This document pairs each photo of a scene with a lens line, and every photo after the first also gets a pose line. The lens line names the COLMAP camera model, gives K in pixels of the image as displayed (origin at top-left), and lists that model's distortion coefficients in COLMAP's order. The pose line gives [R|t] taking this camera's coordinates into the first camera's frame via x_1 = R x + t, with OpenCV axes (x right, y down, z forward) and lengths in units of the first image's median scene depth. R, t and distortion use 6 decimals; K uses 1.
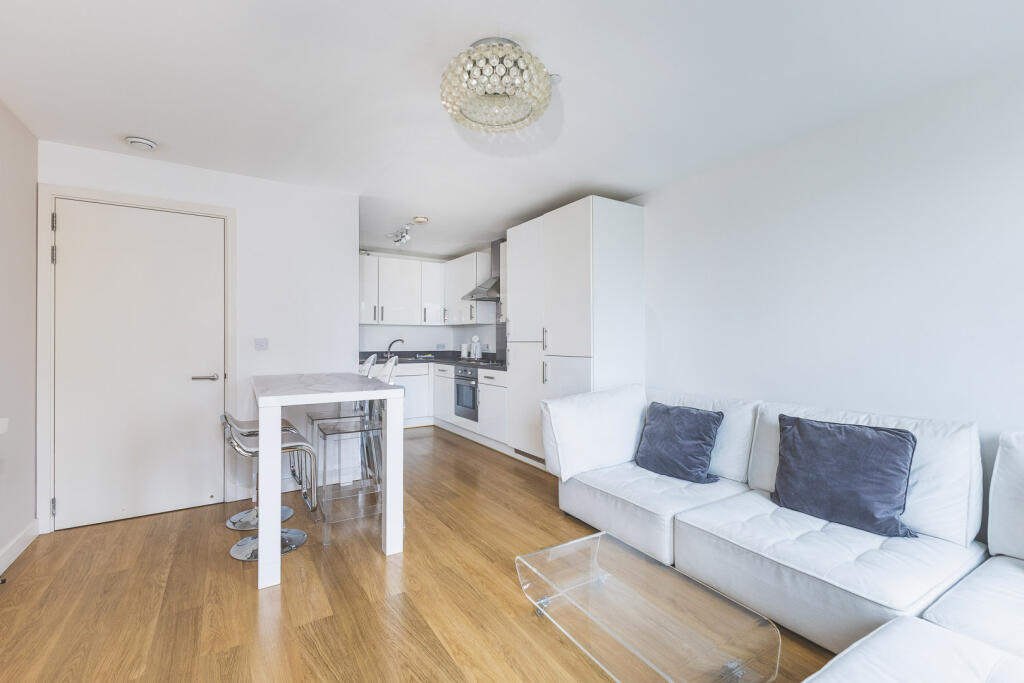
lens RADIAL K [[439.8, 0, 512.5], [0, 439.8, 336.7], [0, 0, 1]] dist [0.001059, -0.000203]
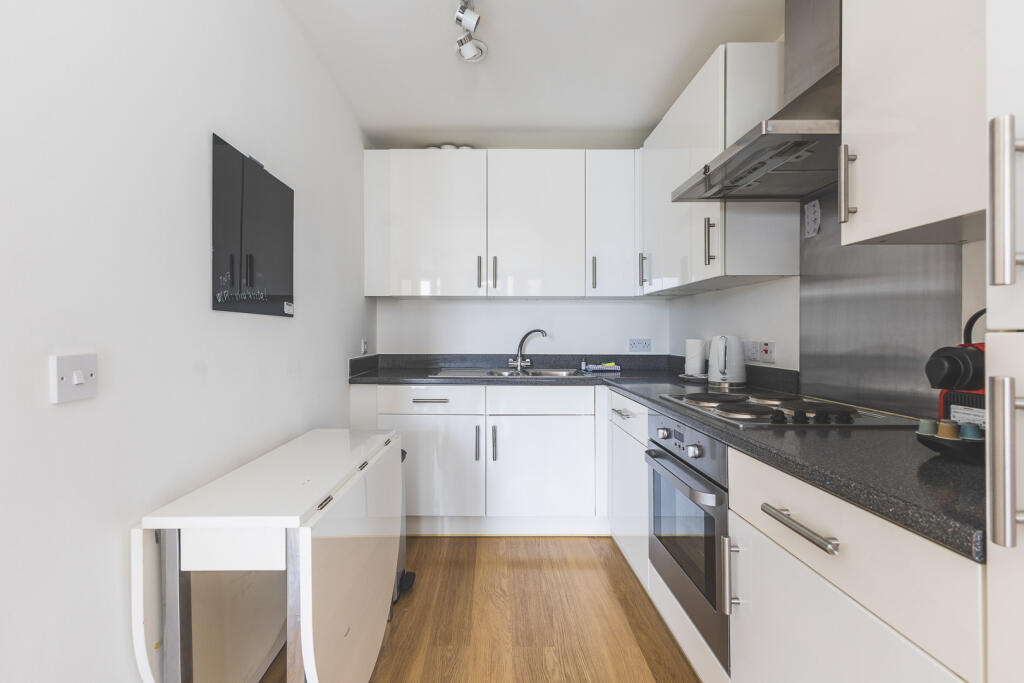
lens RADIAL K [[448.8, 0, 490.4], [0, 448.8, 334.5], [0, 0, 1]] dist [-0.000696, -0.000185]
pose [[0.836955, 0.001688, -0.547268, -0.090520], [0.002655, 0.999971, 0.007145, 0.017631], [0.547265, -0.007433, 0.836927, 1.216575]]
